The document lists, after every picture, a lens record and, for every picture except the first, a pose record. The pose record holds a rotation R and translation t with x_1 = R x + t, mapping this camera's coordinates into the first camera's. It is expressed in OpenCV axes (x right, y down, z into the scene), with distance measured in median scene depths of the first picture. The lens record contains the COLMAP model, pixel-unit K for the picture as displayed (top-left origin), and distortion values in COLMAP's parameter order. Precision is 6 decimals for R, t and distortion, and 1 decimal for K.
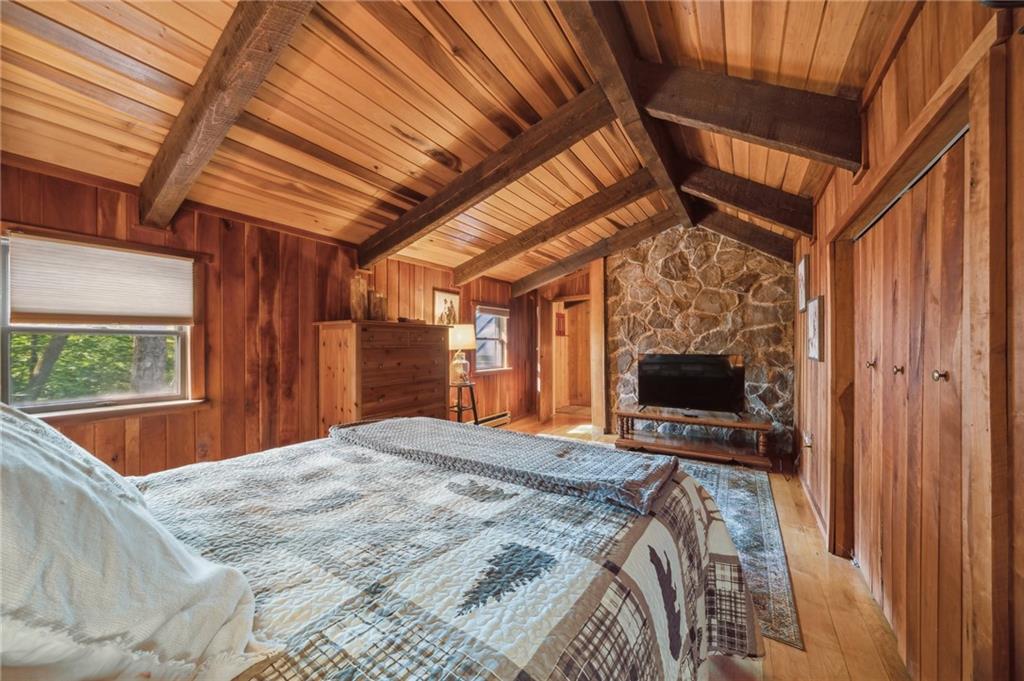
lens RADIAL K [[368.3, 0, 502.9], [0, 368.3, 346.0], [0, 0, 1]] dist [0.000393, -0.000080]
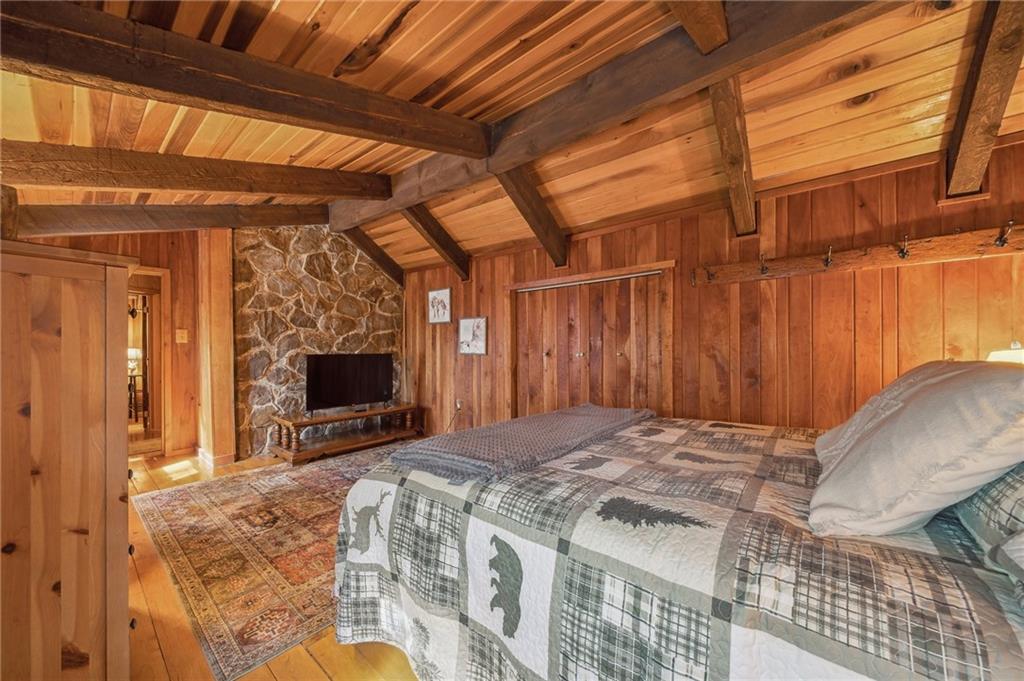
lens RADIAL K [[368.3, 0, 501.3], [0, 368.3, 348.6], [0, 0, 1]] dist [0.000393, -0.000080]
pose [[0.124918, 0.004009, 0.992159, -0.454311], [-0.001413, 0.999992, -0.003863, 0.009042], [-0.992166, -0.000920, 0.124922, 0.398633]]
